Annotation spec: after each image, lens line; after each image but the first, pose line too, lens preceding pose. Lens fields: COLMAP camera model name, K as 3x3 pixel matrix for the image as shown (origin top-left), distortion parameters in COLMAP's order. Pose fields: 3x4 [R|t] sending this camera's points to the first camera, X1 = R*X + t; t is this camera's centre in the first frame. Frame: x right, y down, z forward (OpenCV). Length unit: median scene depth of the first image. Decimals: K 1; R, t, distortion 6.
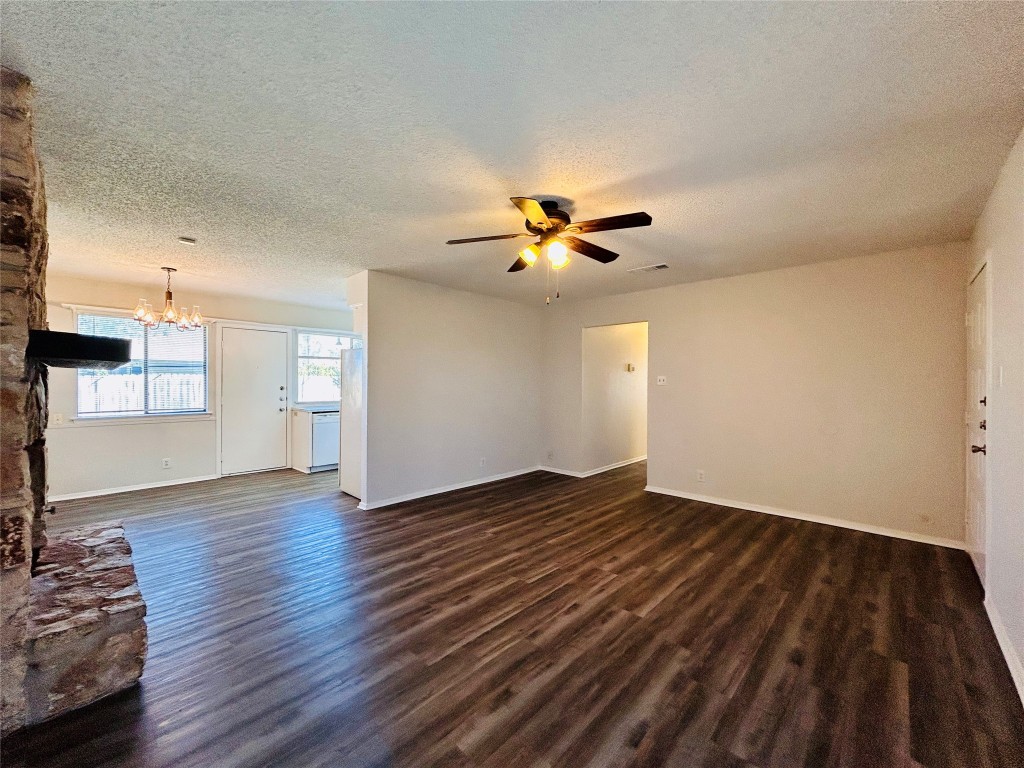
lens RADIAL K [[409.5, 0, 513.8], [0, 409.5, 384.3], [0, 0, 1]] dist [-0.001107, 0.000466]
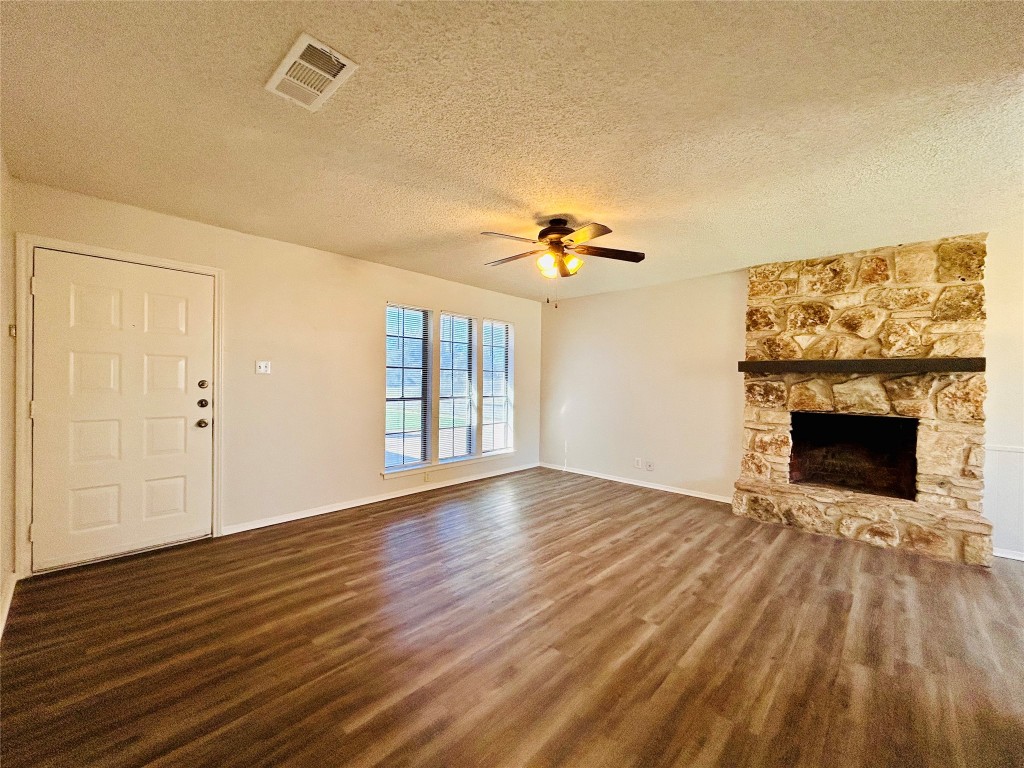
lens RADIAL K [[409.5, 0, 513.8], [0, 409.5, 384.3], [0, 0, 1]] dist [-0.001107, 0.000466]
pose [[-0.999805, -0.019428, -0.003517, 0.190639], [-0.019459, 0.999772, 0.008833, 0.011544], [0.003345, 0.008900, -0.999955, 2.022100]]
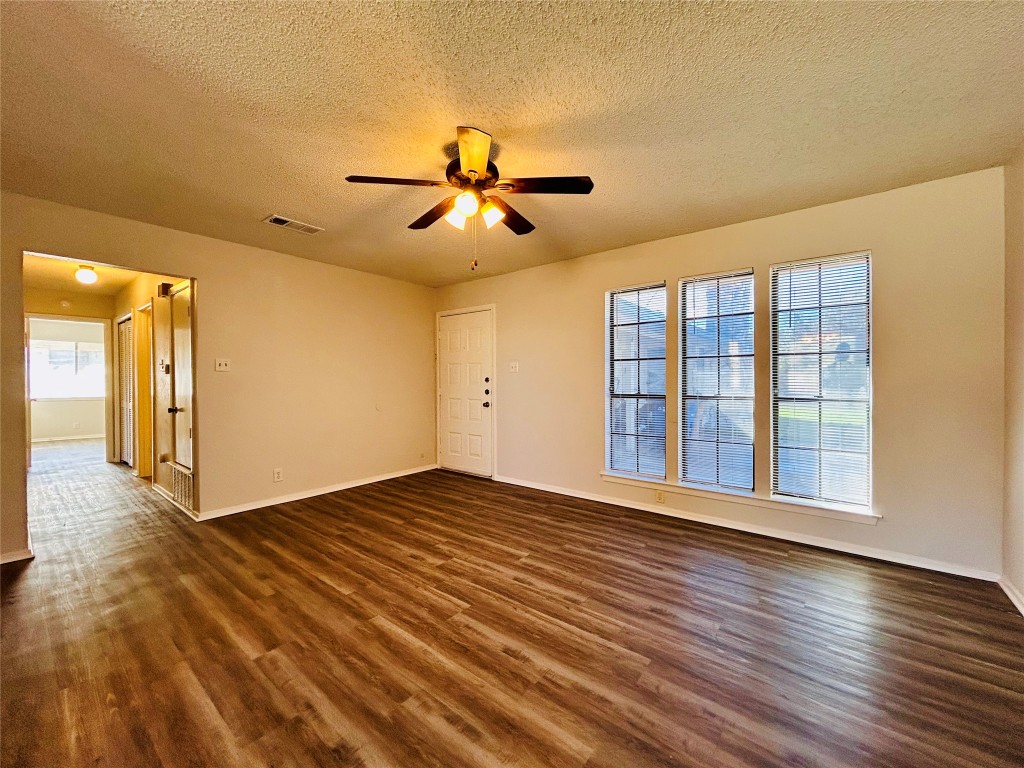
lens RADIAL K [[409.5, 0, 513.8], [0, 409.5, 384.3], [0, 0, 1]] dist [-0.001107, 0.000466]
pose [[-0.077593, -0.014142, 0.996885, -0.734433], [0.003218, 0.999891, 0.014435, 0.031780], [-0.996980, 0.004328, -0.077539, 0.922265]]
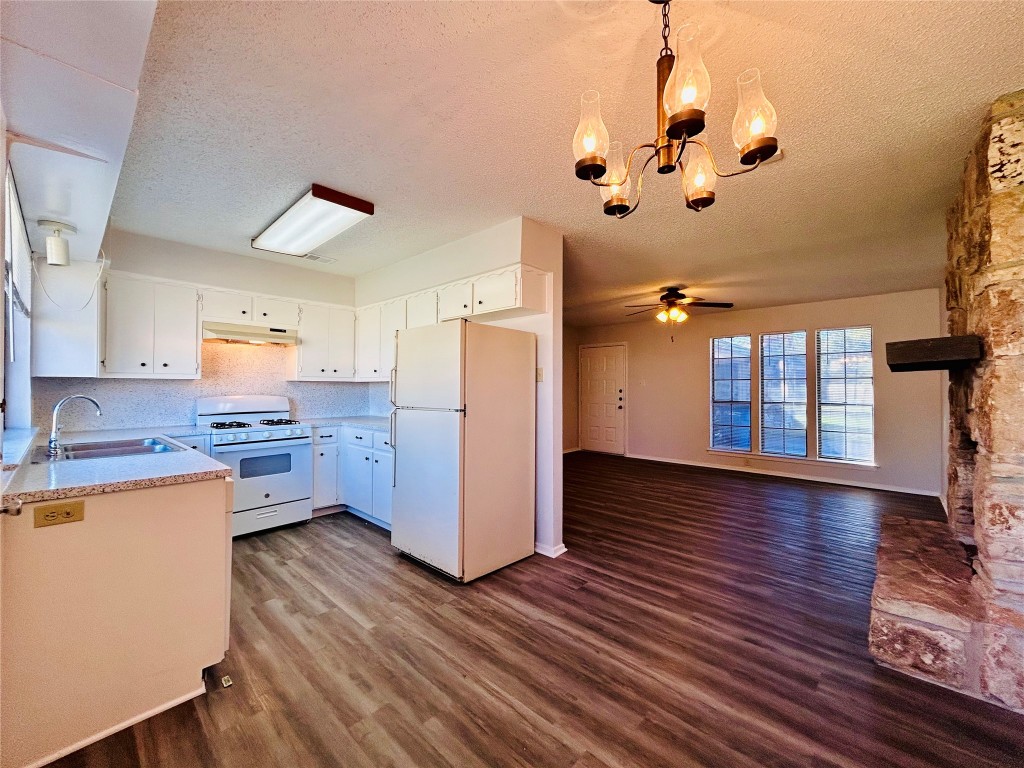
lens RADIAL K [[409.5, 0, 513.8], [0, 409.5, 384.3], [0, 0, 1]] dist [-0.001107, 0.000466]
pose [[-0.007702, 0.003589, 0.999964, -1.656060], [0.000286, 0.999994, -0.003587, 0.002623], [-0.999970, 0.000258, -0.007703, 1.625204]]
